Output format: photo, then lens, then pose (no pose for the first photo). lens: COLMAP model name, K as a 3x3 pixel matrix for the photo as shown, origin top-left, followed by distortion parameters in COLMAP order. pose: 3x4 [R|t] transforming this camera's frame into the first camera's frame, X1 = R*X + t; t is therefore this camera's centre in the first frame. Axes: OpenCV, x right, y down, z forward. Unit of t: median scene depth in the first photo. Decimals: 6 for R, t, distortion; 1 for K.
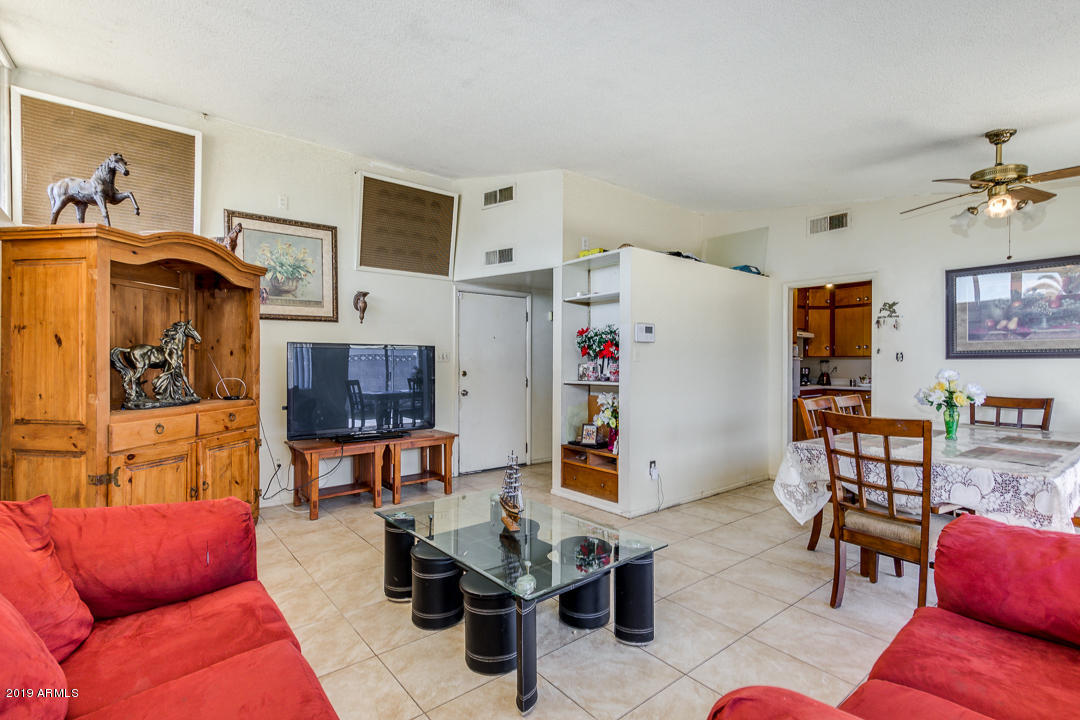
lens RADIAL K [[508.9, 0, 540.5], [0, 508.9, 365.5], [0, 0, 1]] dist [0.003108, 0.000165]
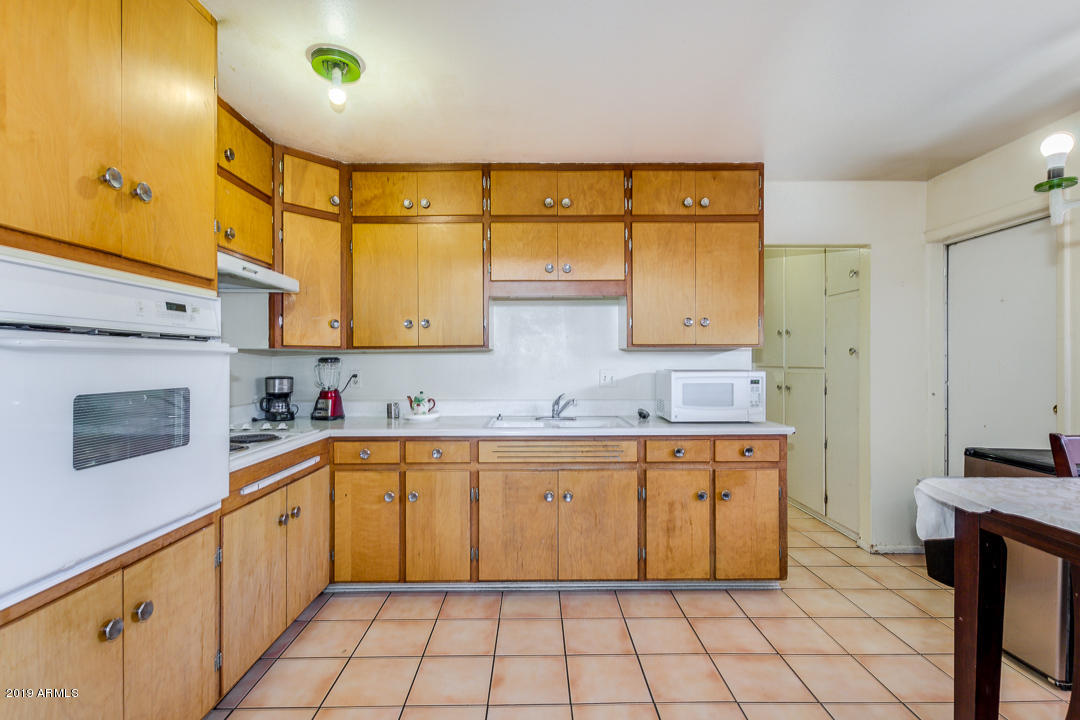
lens RADIAL K [[508.9, 0, 539.6], [0, 508.9, 362.3], [0, 0, 1]] dist [0.003108, 0.000165]
pose [[0.623755, -0.006226, 0.781595, 0.364493], [0.006242, 0.999976, 0.002984, -0.006730], [-0.781595, 0.003017, 0.623779, 0.649526]]
